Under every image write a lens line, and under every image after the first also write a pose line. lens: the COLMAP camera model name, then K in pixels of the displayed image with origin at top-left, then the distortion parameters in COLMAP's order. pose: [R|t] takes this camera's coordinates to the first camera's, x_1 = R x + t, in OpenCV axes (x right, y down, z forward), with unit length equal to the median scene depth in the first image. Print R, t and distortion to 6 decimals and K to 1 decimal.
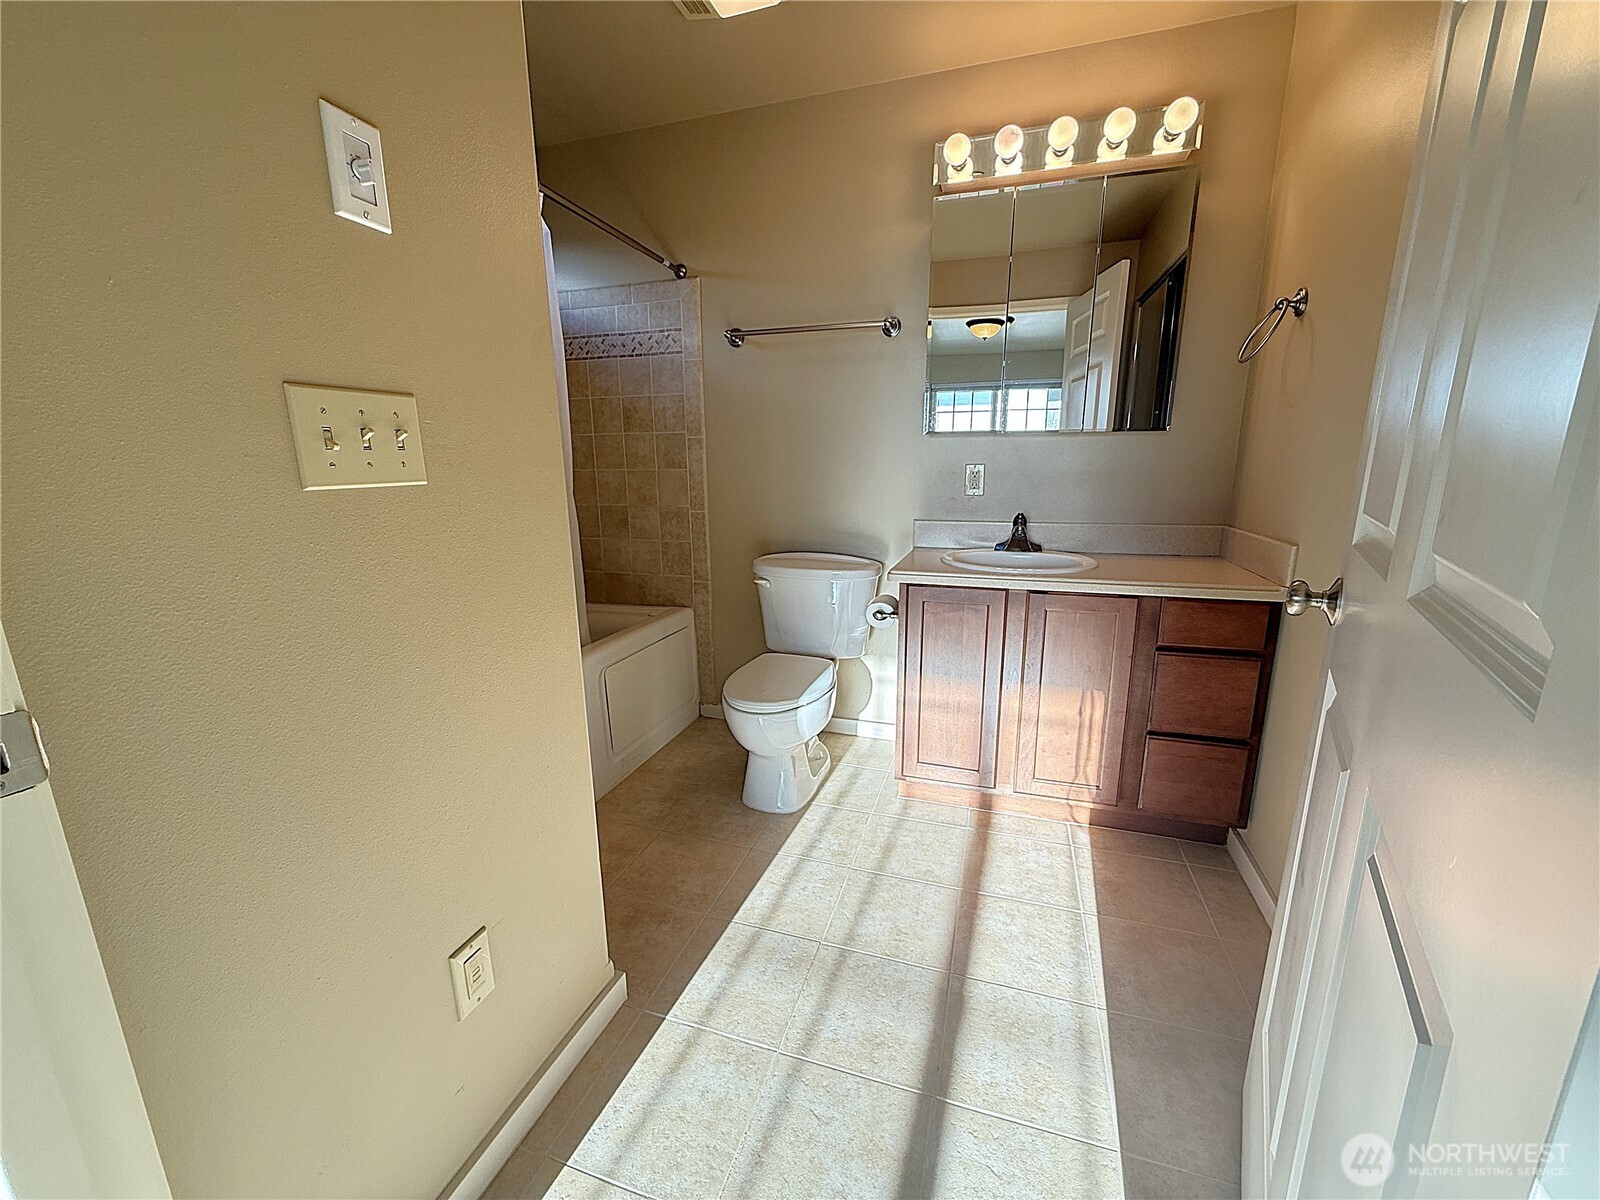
lens RADIAL K [[636.3, 0, 816.4], [0, 636.3, 611.5], [0, 0, 1]] dist [-0.000816, 0.000142]
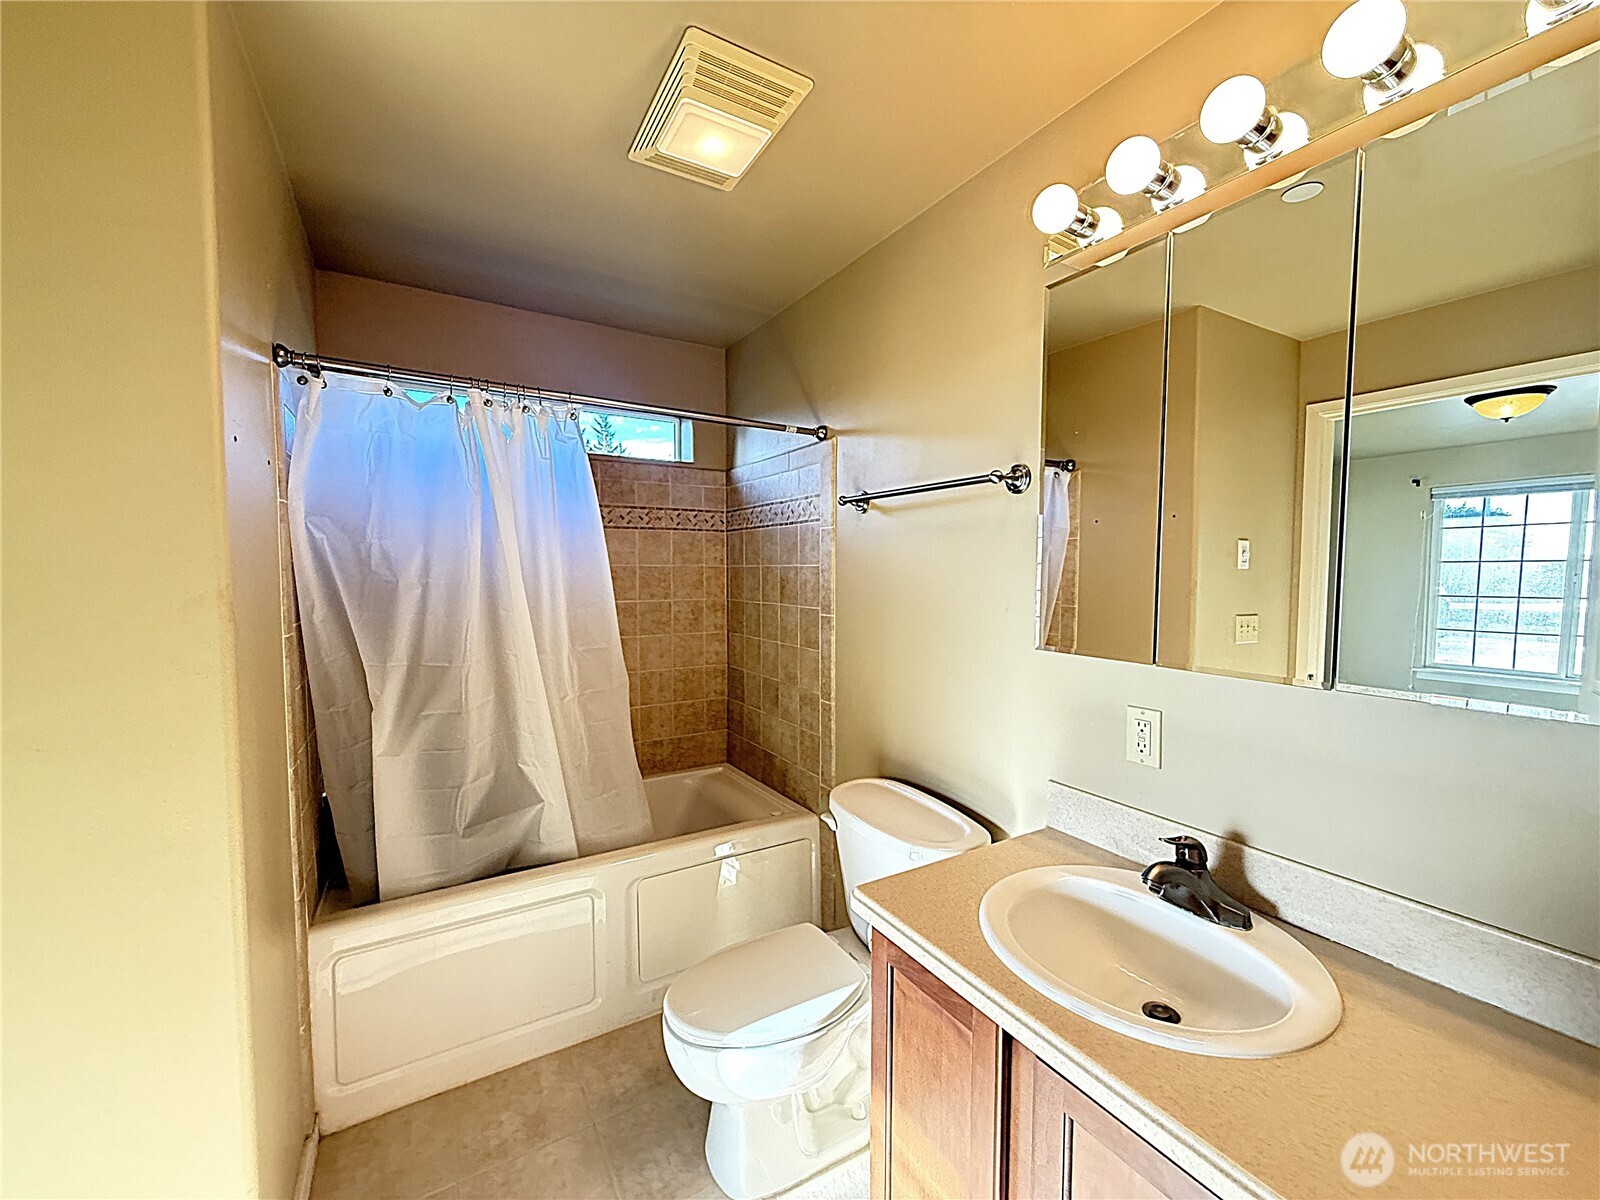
lens RADIAL K [[636.3, 0, 811.1], [0, 636.3, 608.5], [0, 0, 1]] dist [-0.000816, 0.000142]
pose [[0.762235, 0.046104, -0.645656, 0.332846], [-0.151803, 0.982375, -0.109063, -0.187539], [0.629249, 0.181144, 0.755799, 0.350867]]
